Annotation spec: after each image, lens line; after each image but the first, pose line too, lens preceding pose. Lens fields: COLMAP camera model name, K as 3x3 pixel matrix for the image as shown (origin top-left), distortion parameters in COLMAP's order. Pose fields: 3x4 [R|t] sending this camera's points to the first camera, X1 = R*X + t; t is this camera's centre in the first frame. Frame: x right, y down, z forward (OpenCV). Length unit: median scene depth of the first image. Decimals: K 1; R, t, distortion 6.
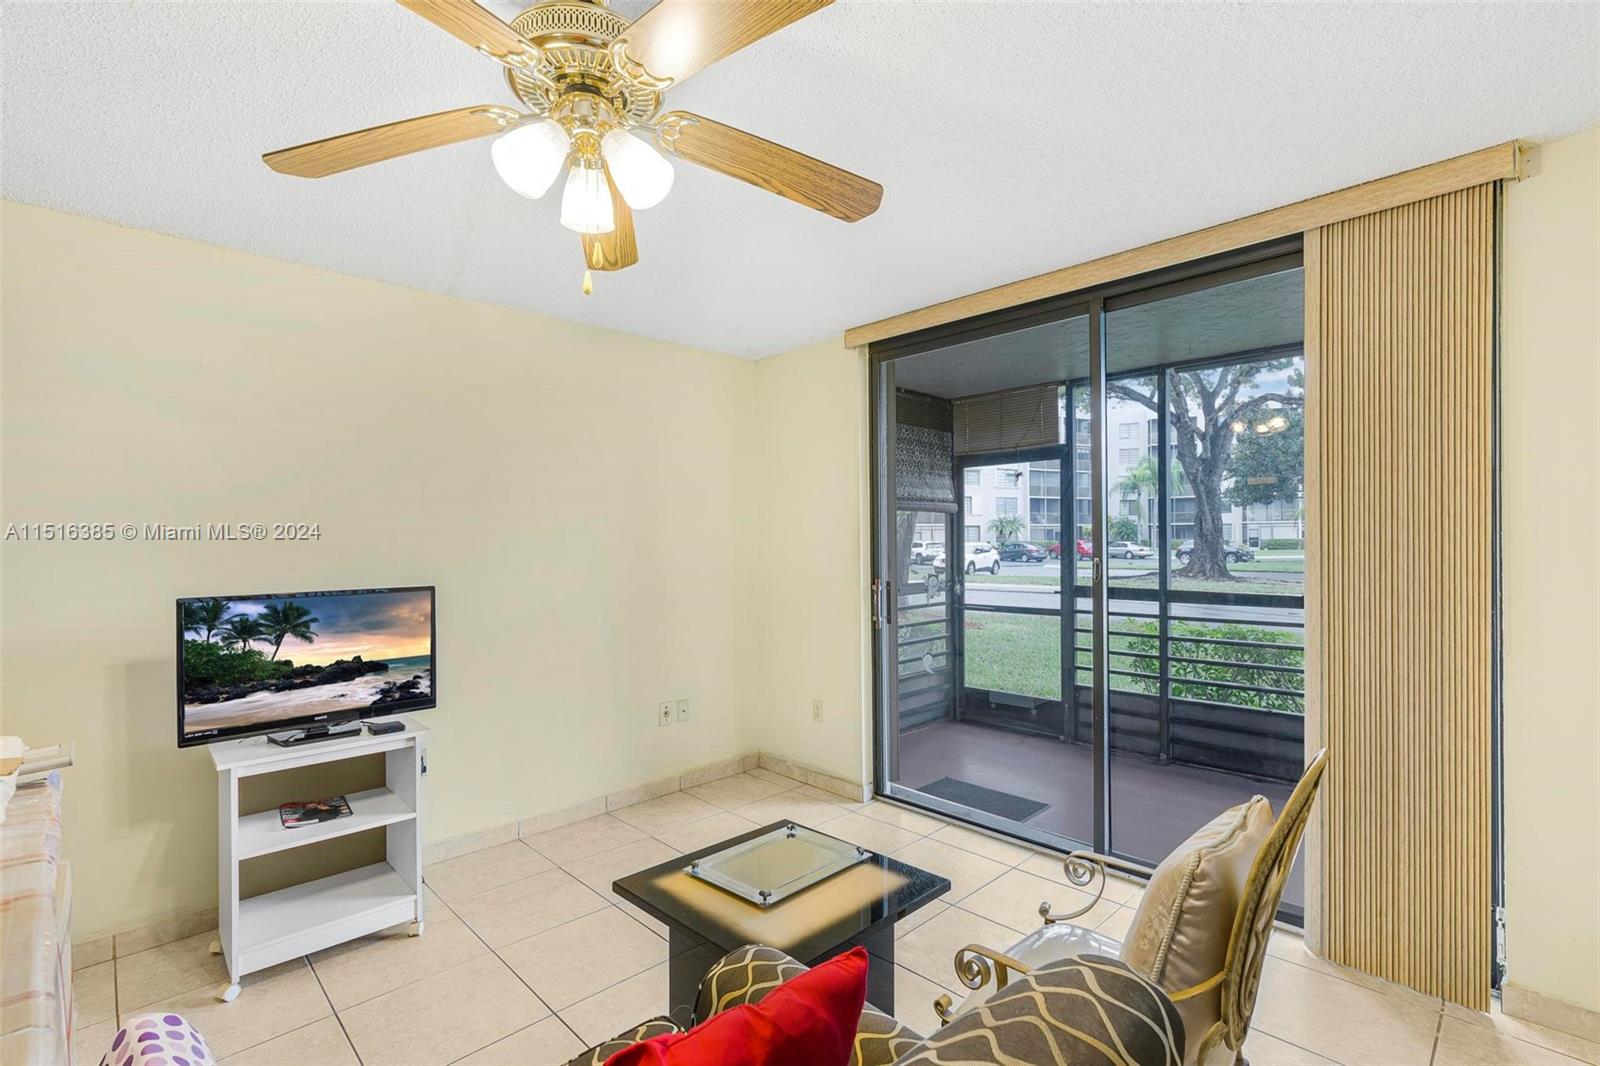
lens RADIAL K [[717.5, 0, 801.0], [0, 717.5, 544.9], [0, 0, 1]] dist [-0.010822, 0.000373]
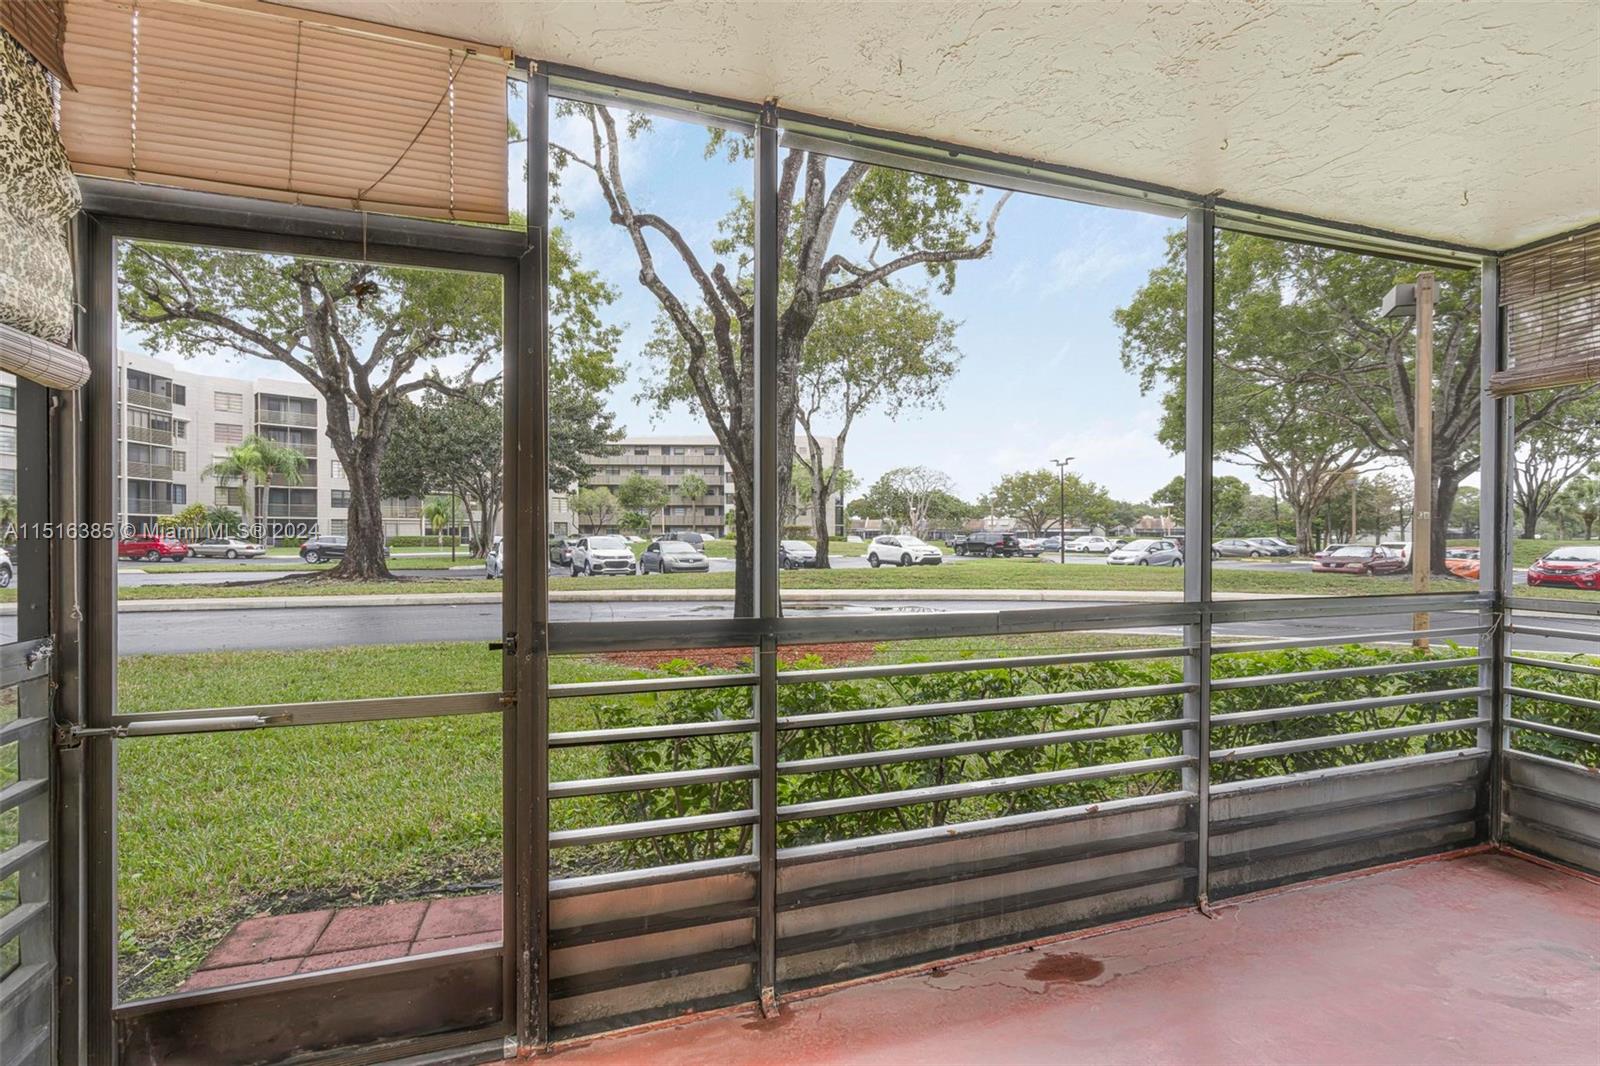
lens RADIAL K [[717.5, 0, 803.4], [0, 717.5, 541.3], [0, 0, 1]] dist [-0.010822, 0.000373]
pose [[0.431881, 0.005963, 0.901911, 0.105720], [-0.003520, 0.999982, -0.004926, 0.015652], [-0.901924, -0.001047, 0.431894, 0.724359]]
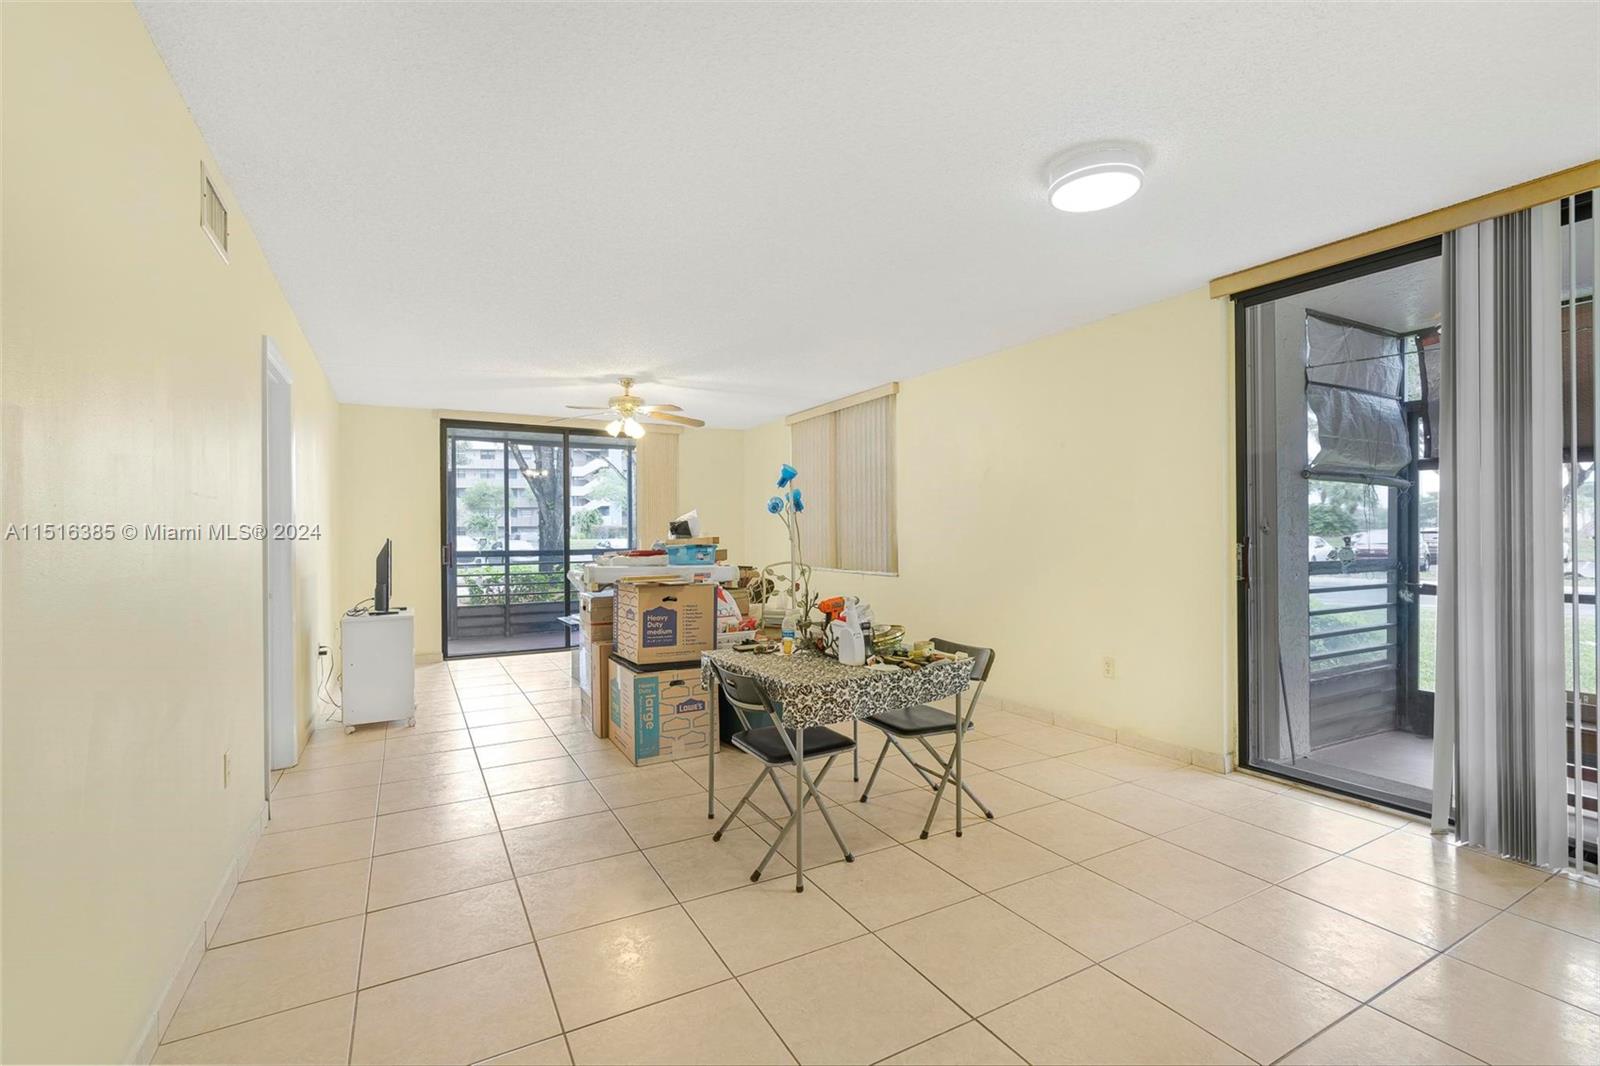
lens RADIAL K [[717.5, 0, 807.0], [0, 717.5, 533.5], [0, 0, 1]] dist [-0.010822, 0.000373]
pose [[0.249294, 0.009206, 0.968384, -1.134995], [0.012969, 0.999833, -0.012844, 0.047582], [-0.968341, 0.015761, 0.249133, -0.294784]]
